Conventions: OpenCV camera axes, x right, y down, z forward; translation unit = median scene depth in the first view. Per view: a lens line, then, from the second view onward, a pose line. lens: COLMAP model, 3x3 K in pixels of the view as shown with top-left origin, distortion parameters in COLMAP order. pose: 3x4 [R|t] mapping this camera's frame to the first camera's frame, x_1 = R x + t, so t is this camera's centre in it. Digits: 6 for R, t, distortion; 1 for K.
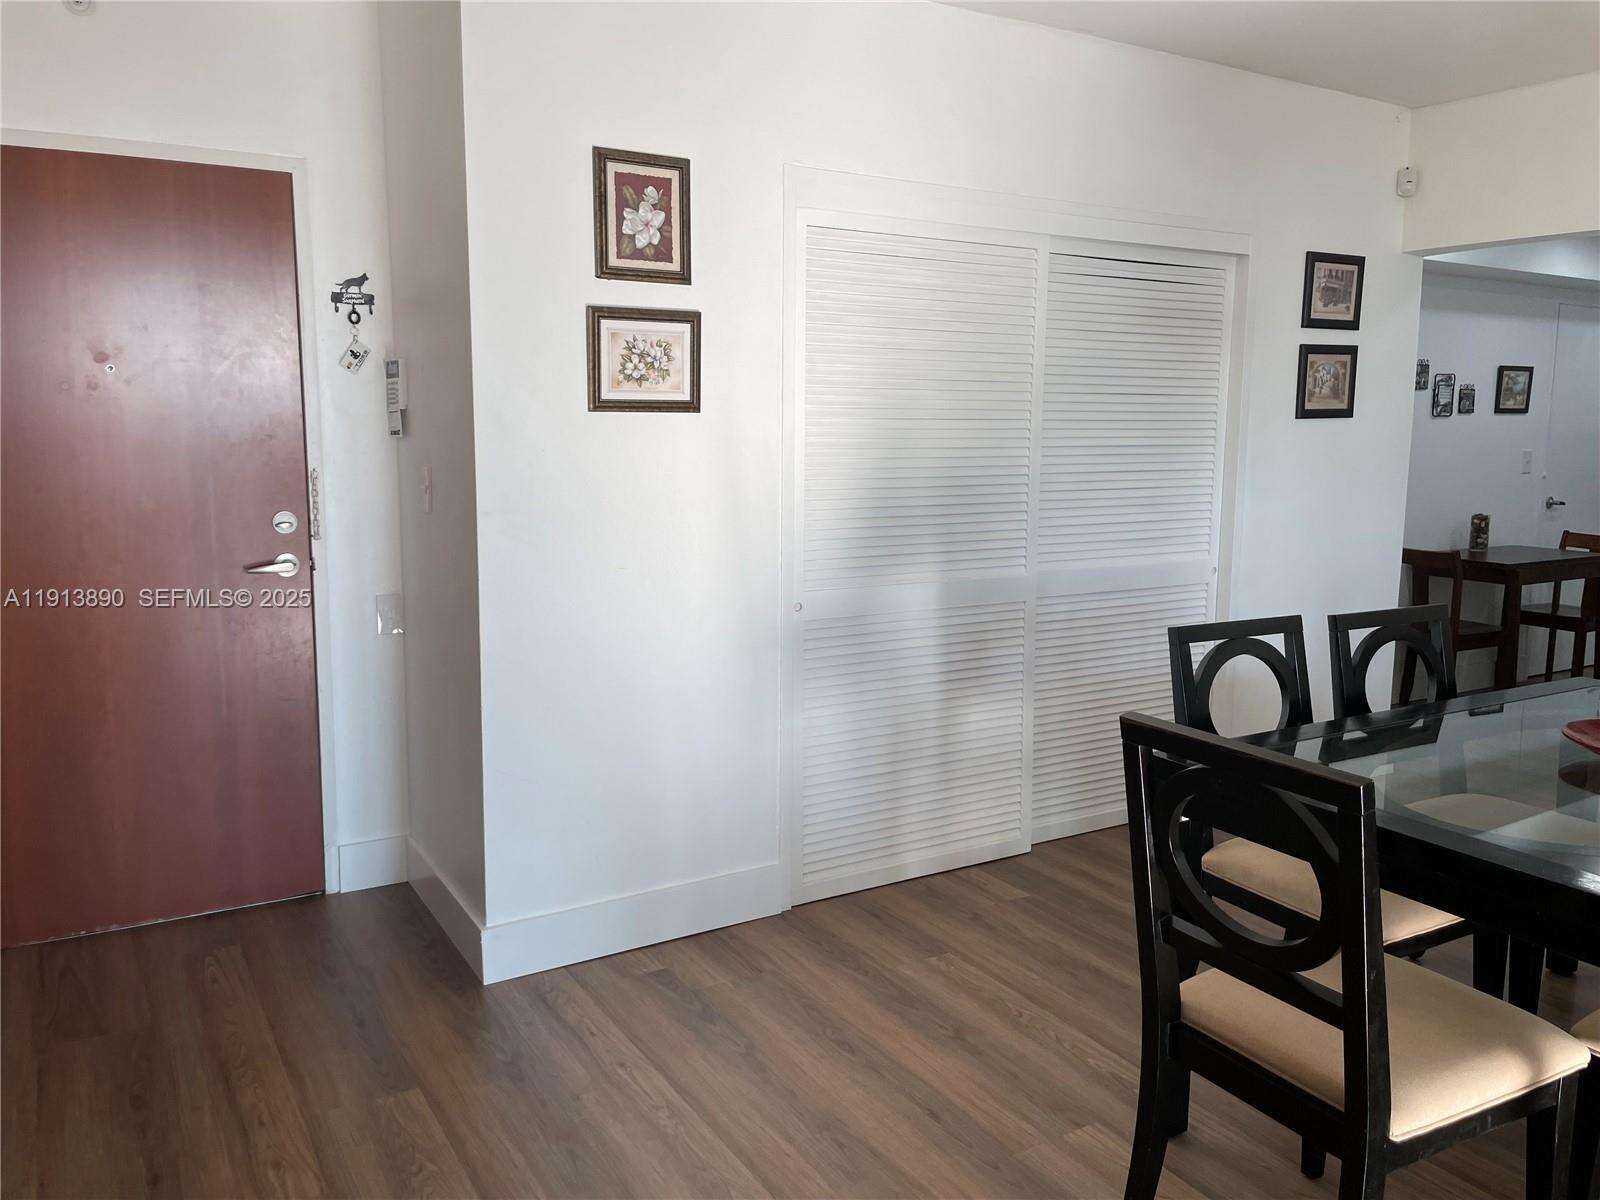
lens RADIAL K [[1216.5, 0, 807.0], [0, 1216.5, 595.0], [0, 0, 1]] dist [0.096771, -0.135767]
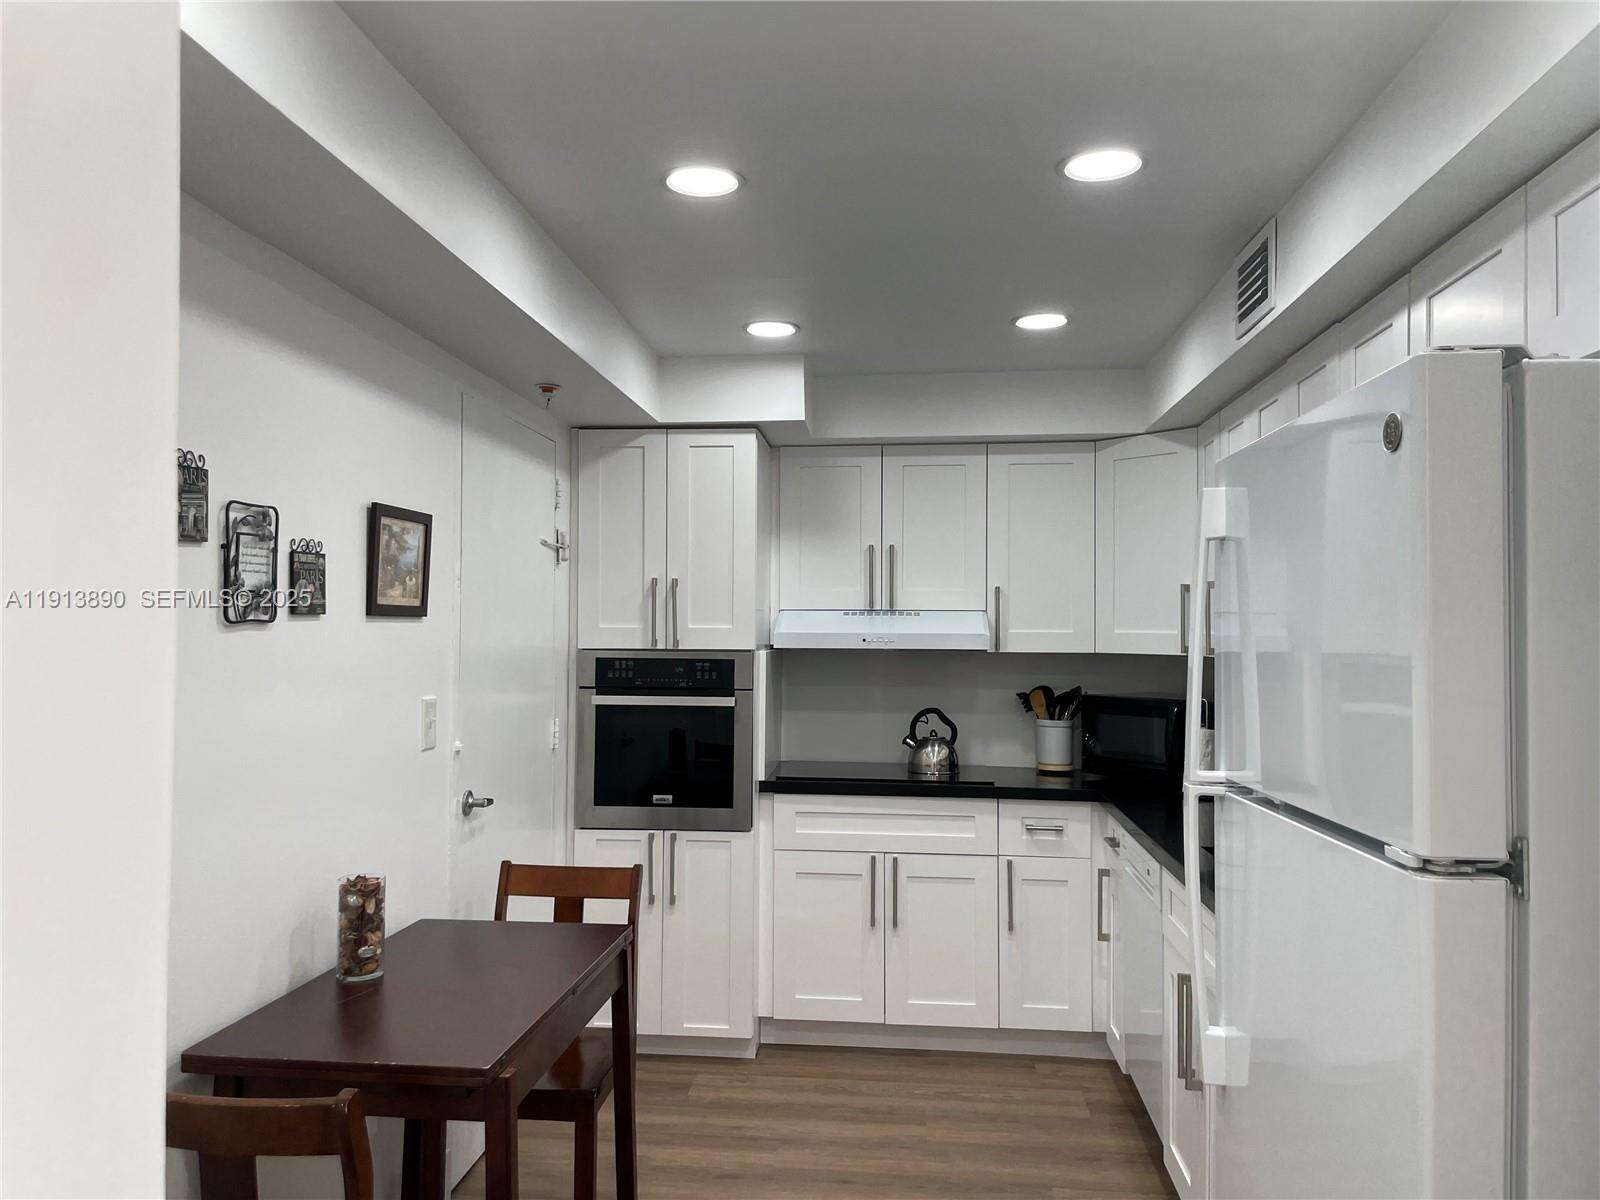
lens RADIAL K [[1216.5, 0, 807.0], [0, 1216.5, 595.0], [0, 0, 1]] dist [0.096771, -0.135767]
pose [[0.591659, 0.021434, 0.805903, 0.318142], [0.113014, 0.987570, -0.109236, -0.094236], [-0.798227, 0.155709, 0.581883, 0.655816]]
